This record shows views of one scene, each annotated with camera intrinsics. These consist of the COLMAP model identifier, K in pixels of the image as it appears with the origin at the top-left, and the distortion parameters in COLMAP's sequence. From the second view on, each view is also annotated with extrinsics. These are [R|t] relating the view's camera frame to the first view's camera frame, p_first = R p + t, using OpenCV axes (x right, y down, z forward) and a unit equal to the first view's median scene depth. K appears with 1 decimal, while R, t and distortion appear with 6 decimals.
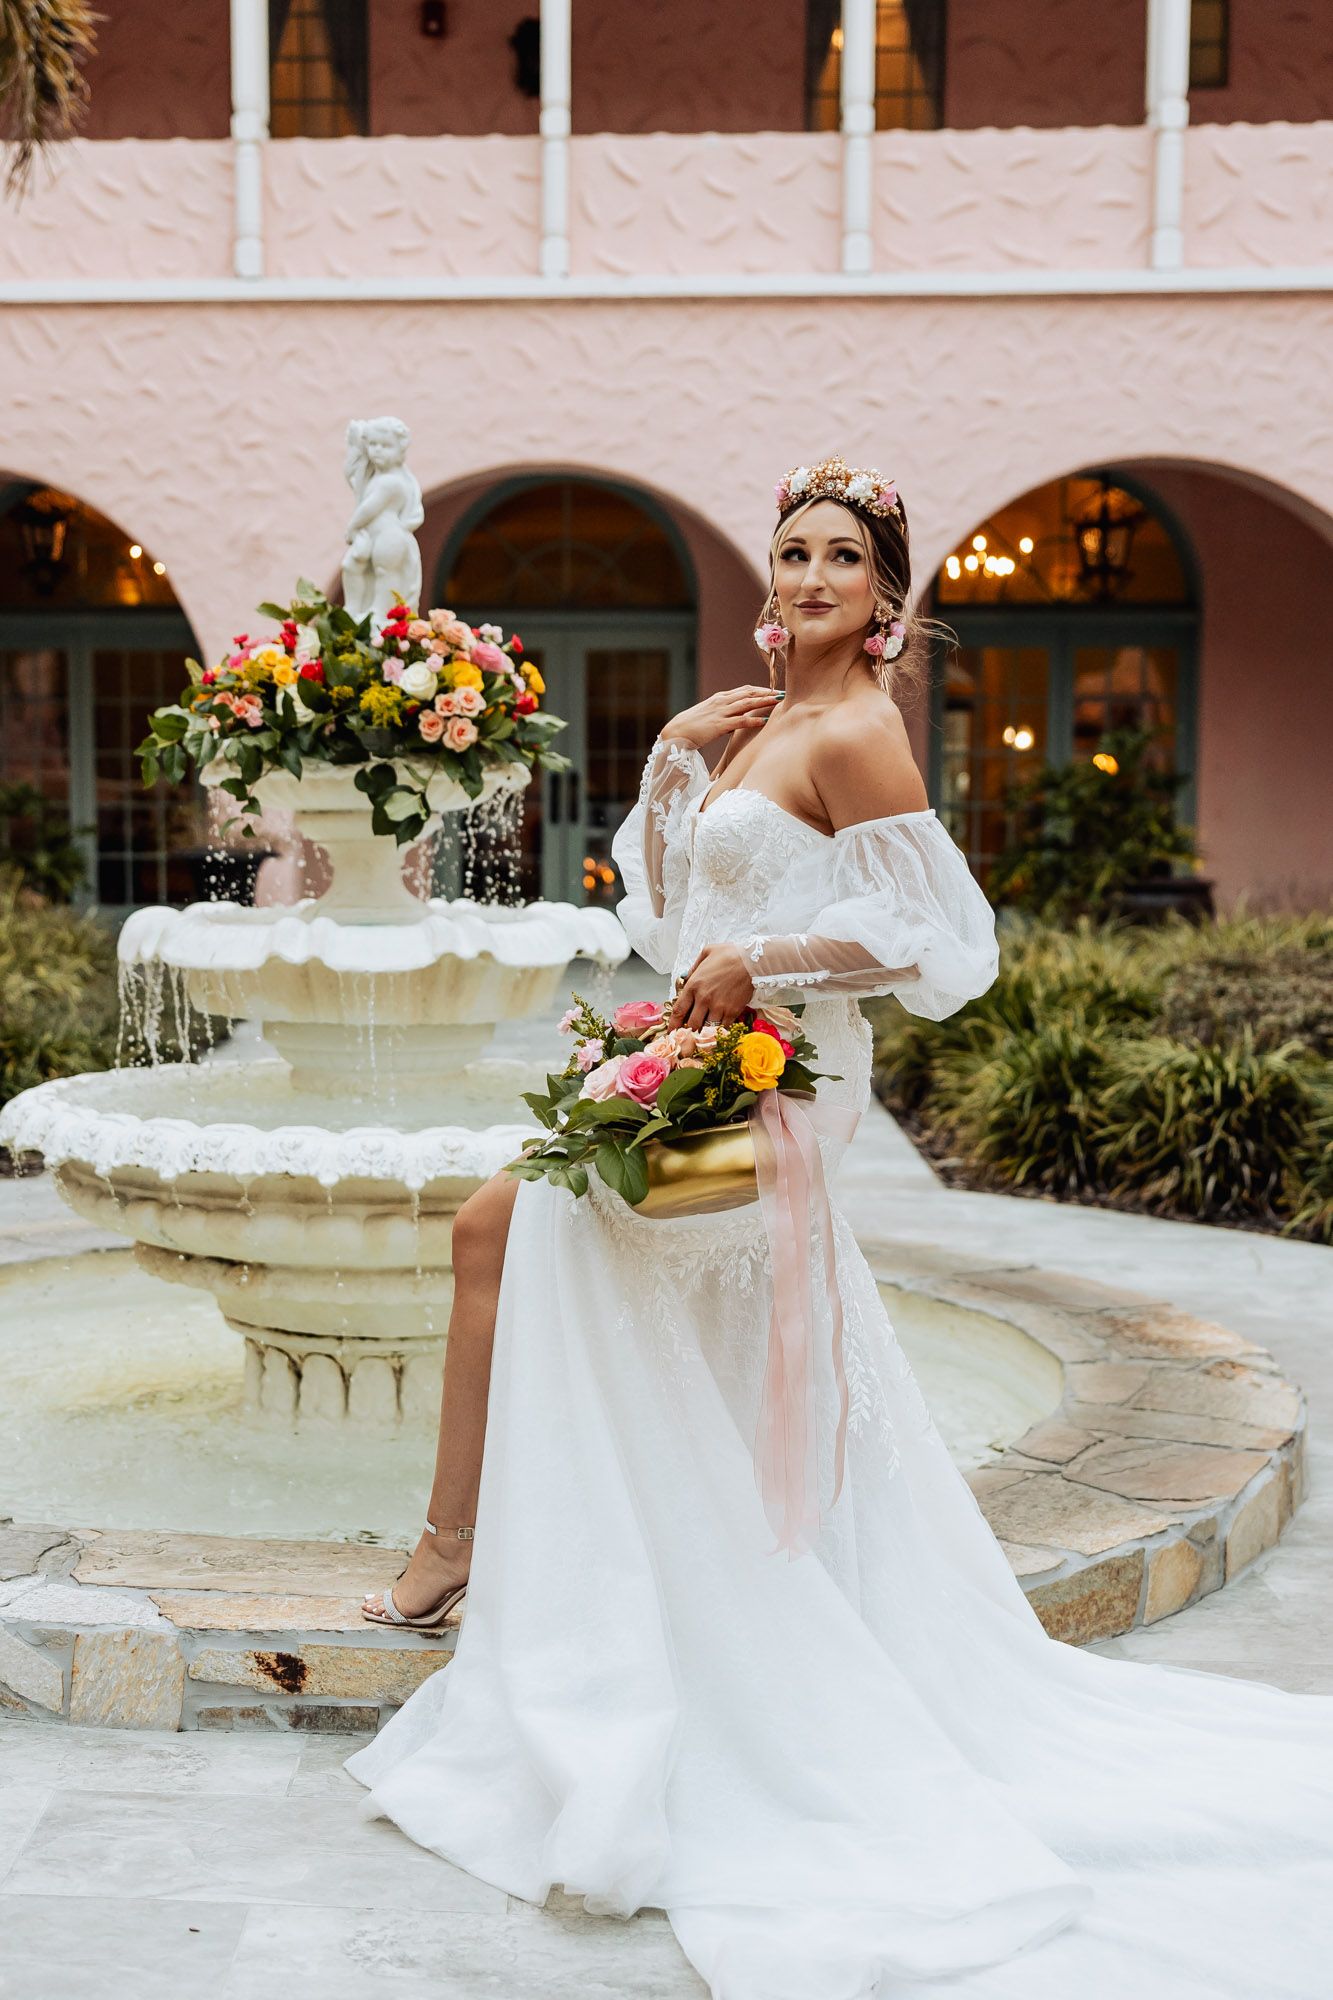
lens RADIAL K [[2322.2, 0, 437.7], [0, 2322.2, 1034.5], [0, 0, 1]] dist [0.013363, -0.010616]
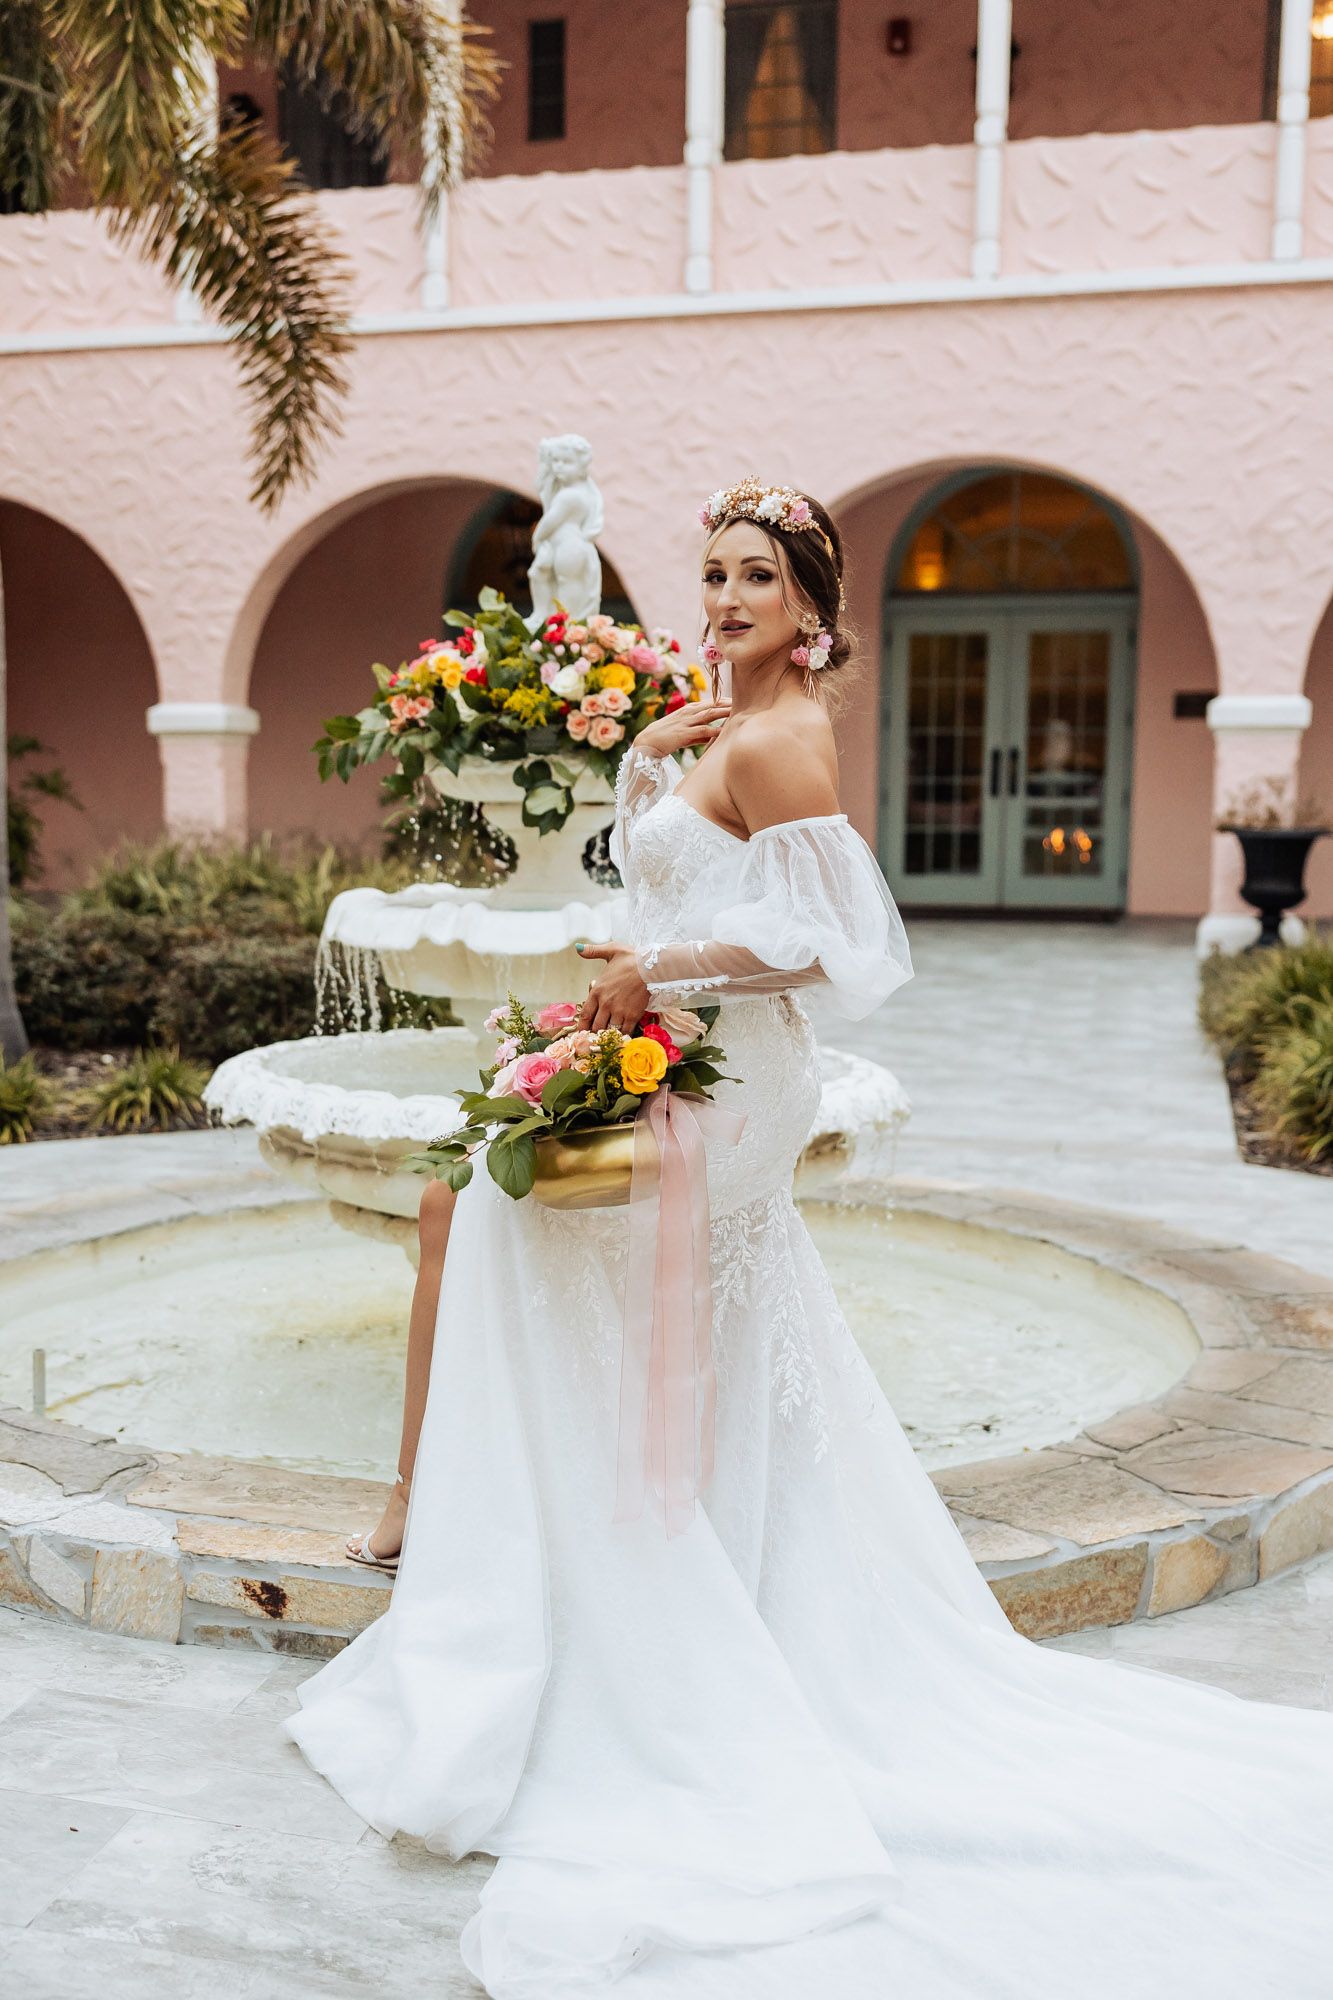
lens RADIAL K [[2108.1, 0, 539.4], [0, 2108.1, 1037.5], [0, 0, 1]] dist [0.003277, 0.017783]
pose [[0.977858, 0.026640, -0.207567, 0.161531], [-0.020995, 0.999349, 0.029354, -0.014713], [0.208214, -0.024346, 0.977780, 0.034691]]
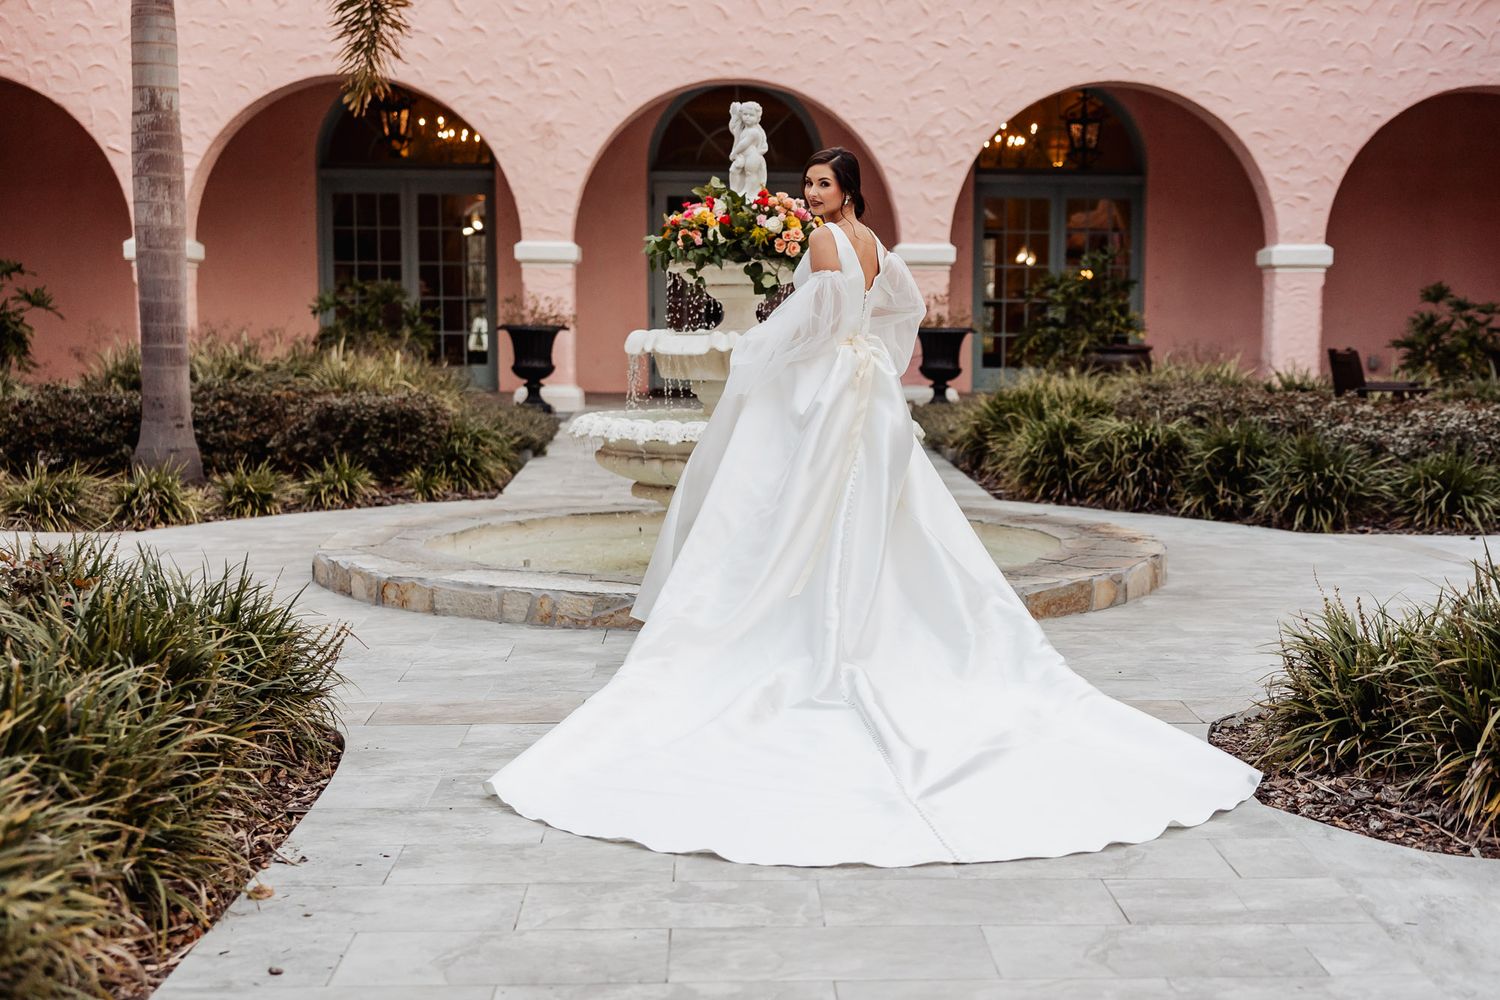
lens RADIAL K [[1852.5, 0, 750.0], [0, 1852.5, 500.0], [0, 0, 1]] dist [0.003899, 0.021111]
pose [[0.995302, -0.006132, 0.096629, -0.176944], [0.005791, 0.999976, 0.003810, 0.089648], [-0.096650, -0.003232, 0.995313, -0.657372]]
